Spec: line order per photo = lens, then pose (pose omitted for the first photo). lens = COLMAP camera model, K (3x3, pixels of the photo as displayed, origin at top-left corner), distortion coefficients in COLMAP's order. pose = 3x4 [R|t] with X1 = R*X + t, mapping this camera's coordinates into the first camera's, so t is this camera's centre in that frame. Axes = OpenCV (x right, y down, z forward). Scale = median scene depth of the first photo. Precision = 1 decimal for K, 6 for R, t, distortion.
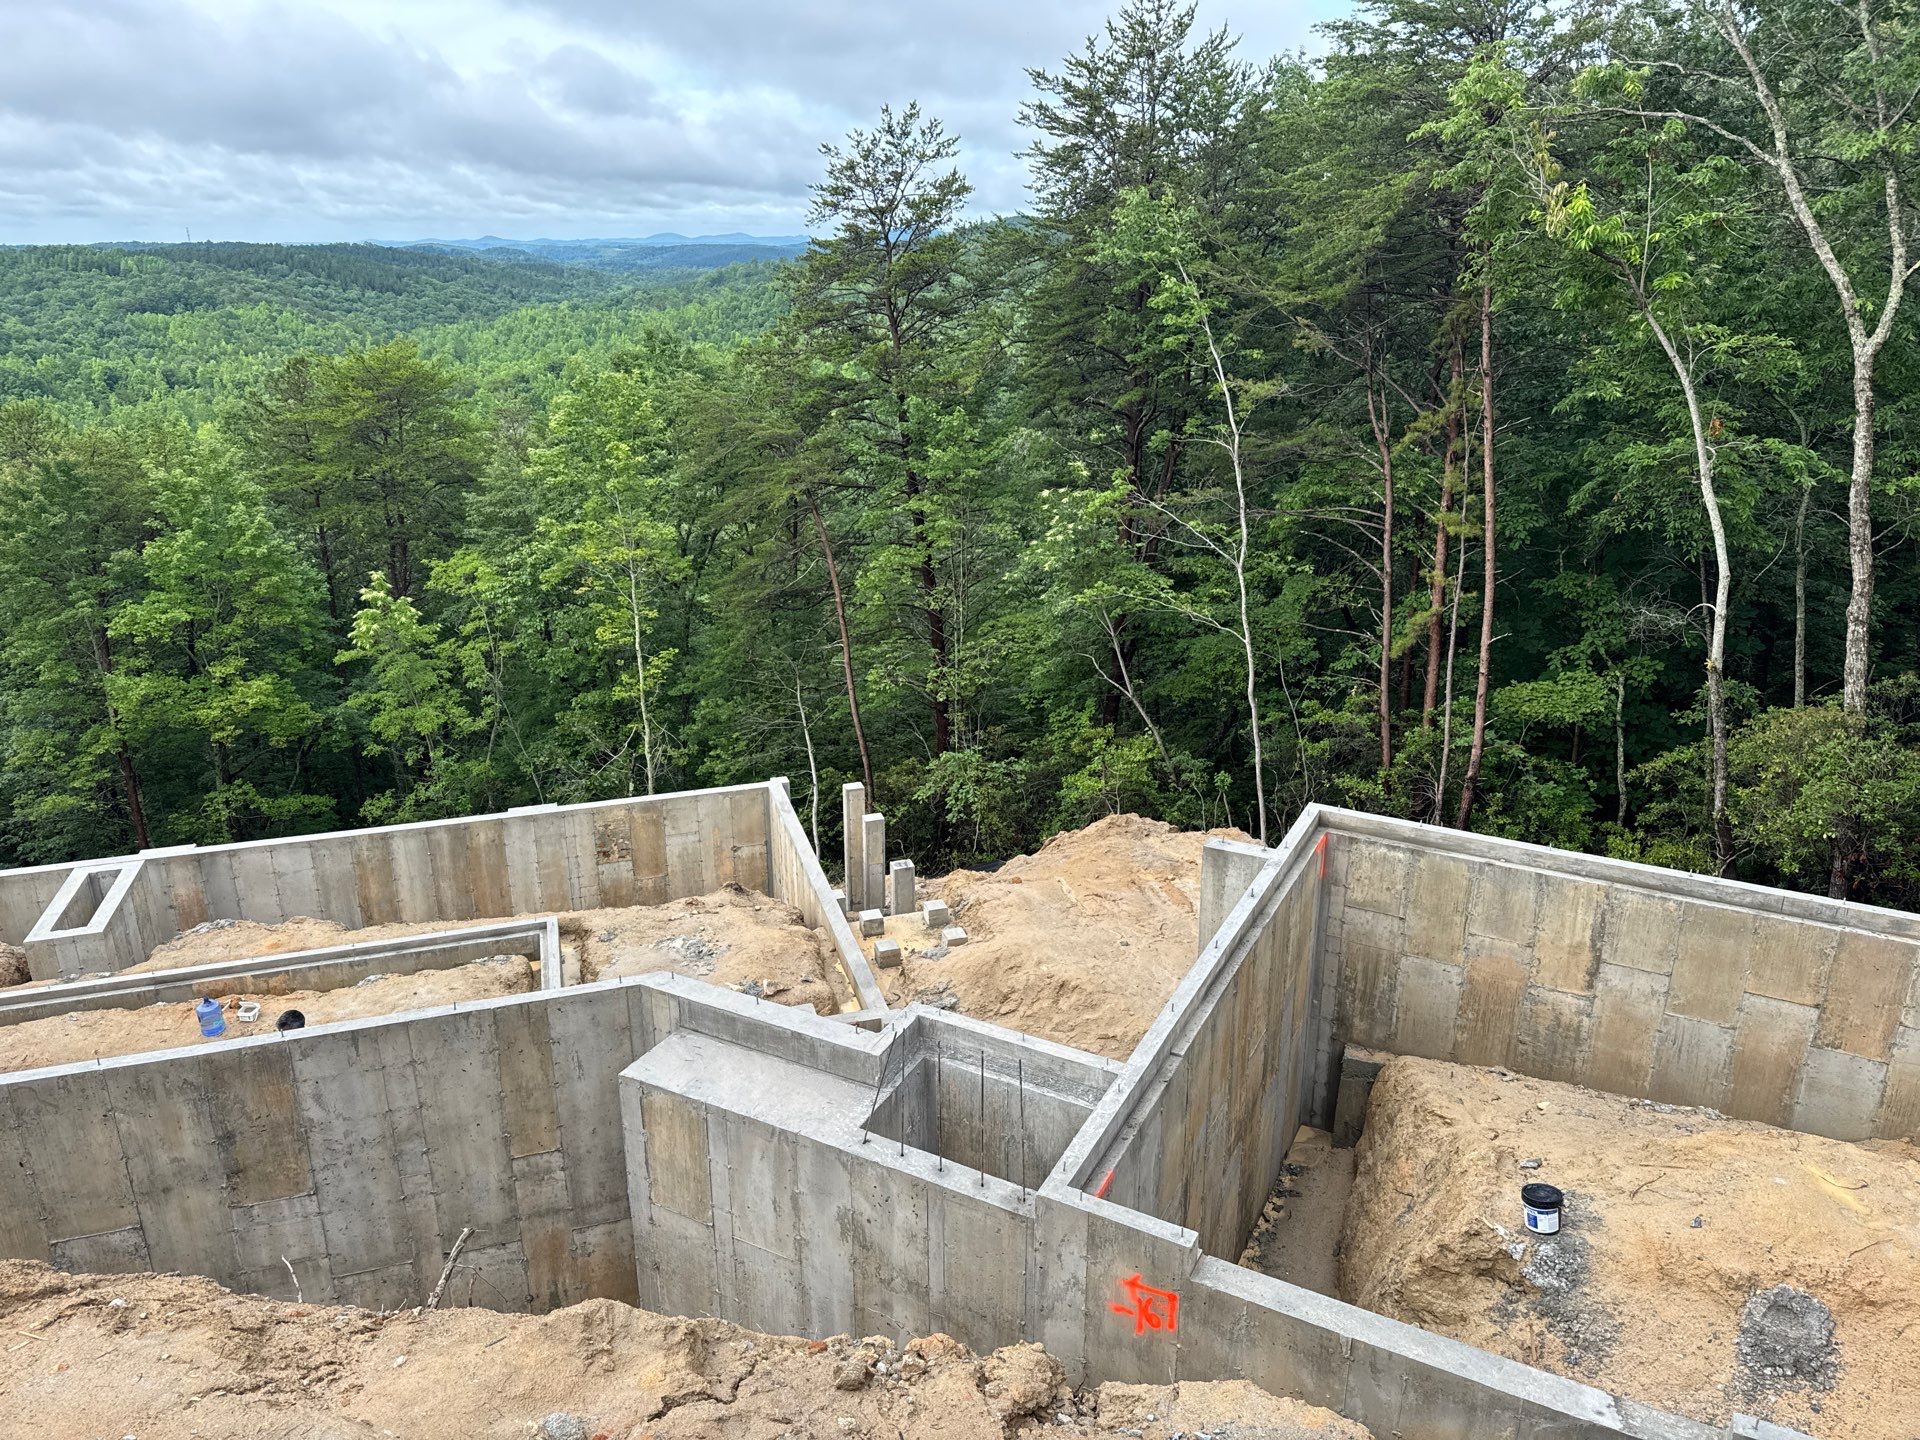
lens RADIAL K [[1371.9, 0, 955.2], [0, 1371.9, 721.4], [0, 0, 1]] dist [0.035503, -0.010572]
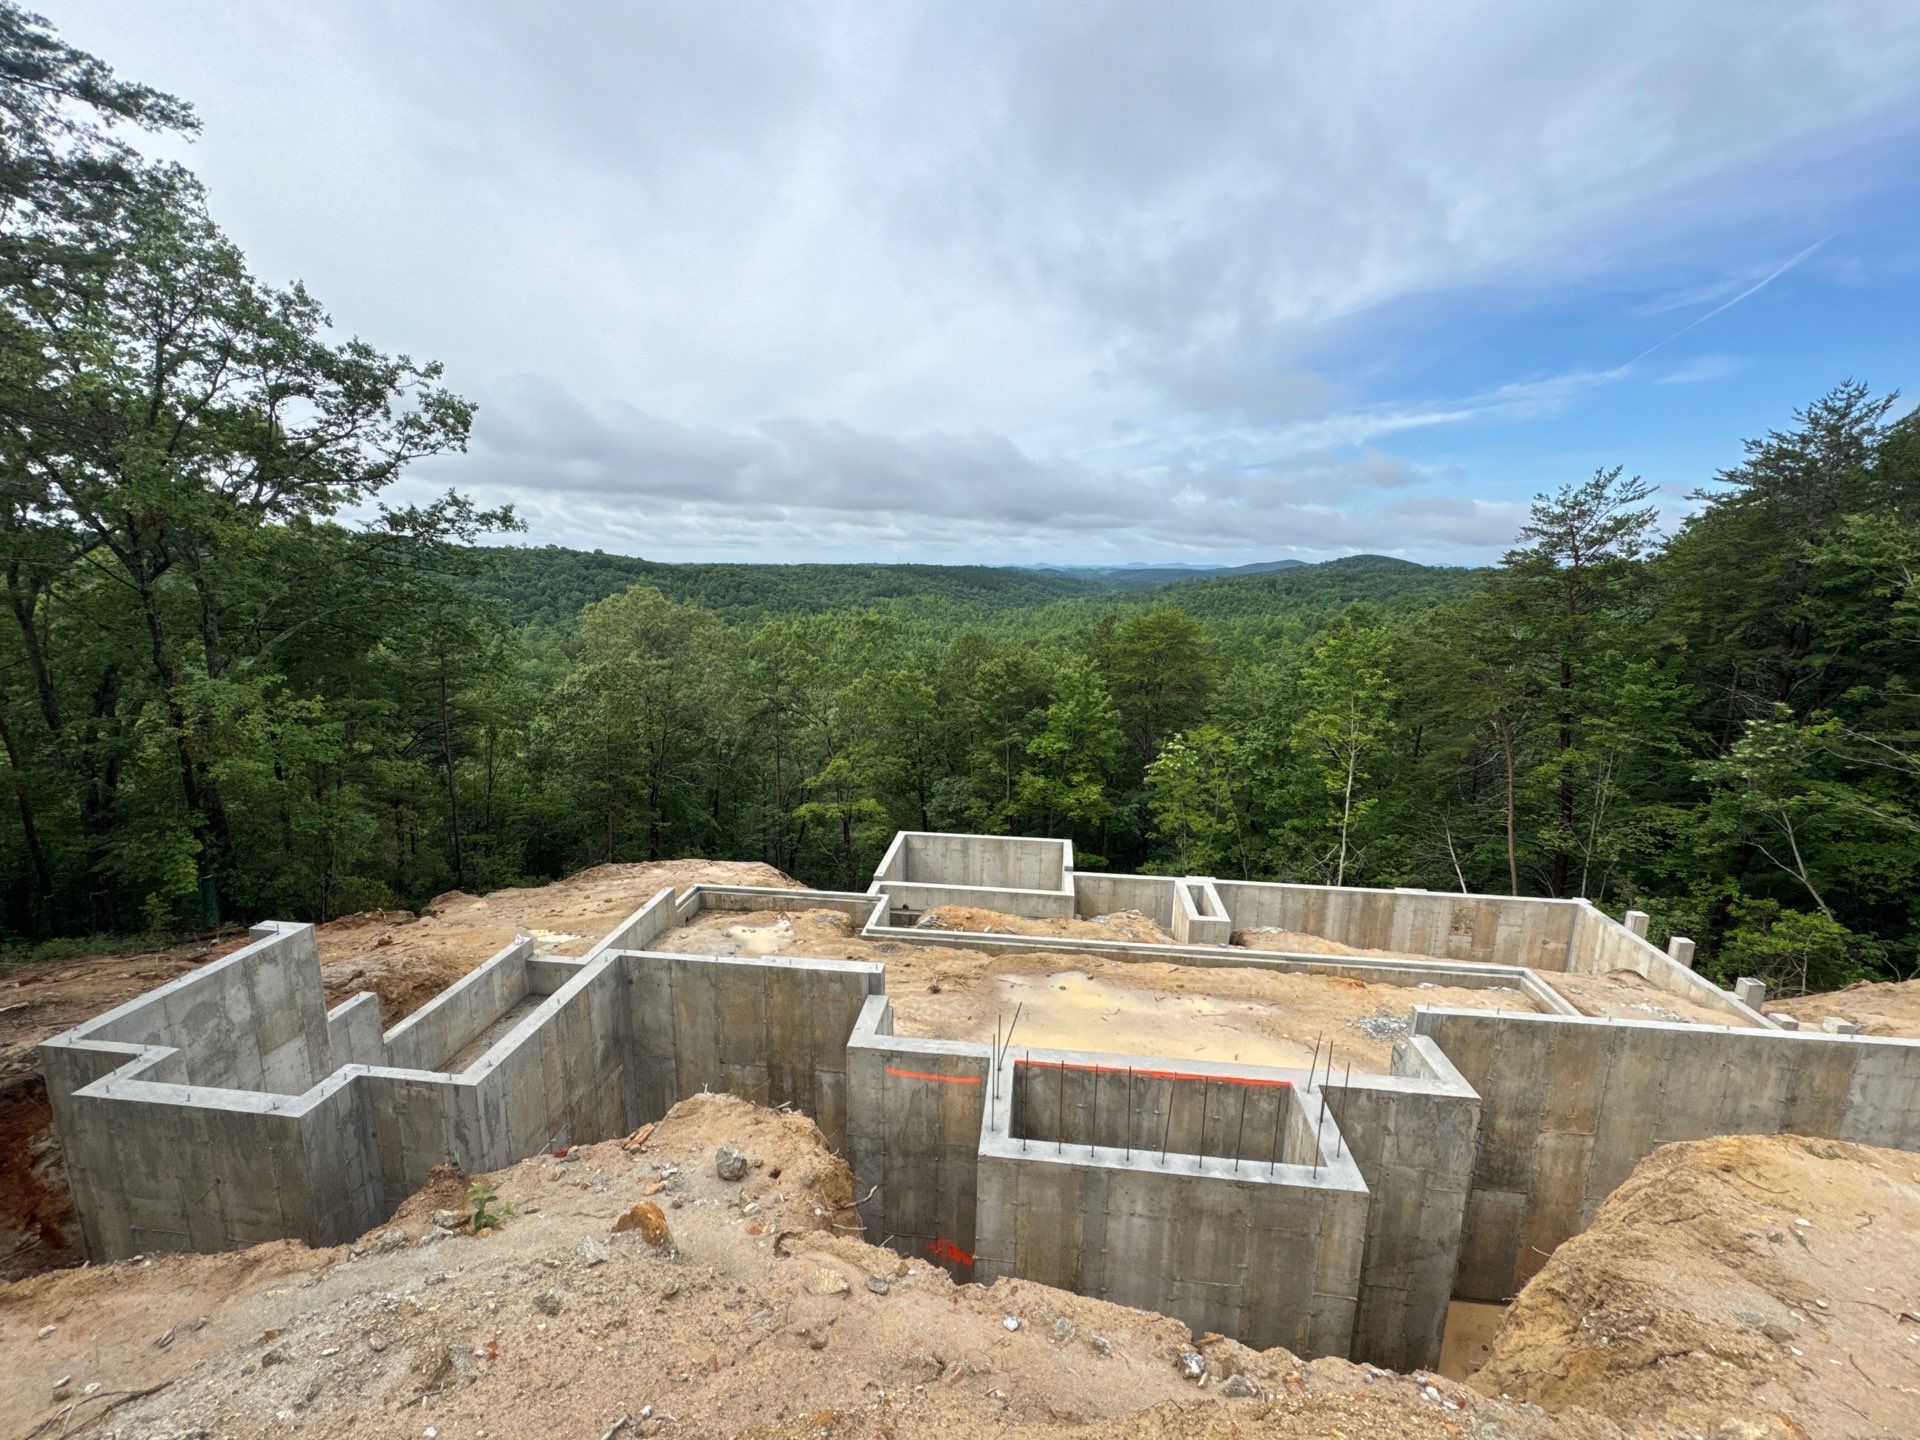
lens RADIAL K [[816.5, 0, 959.4], [0, 816.5, 718.2], [0, 0, 1]] dist [0.010282, 0.000164]
pose [[0.917672, 0.093512, -0.386179, -0.323613], [-0.150721, 0.981197, -0.120562, 0.045320], [0.367644, 0.168842, 0.914511, -0.051762]]
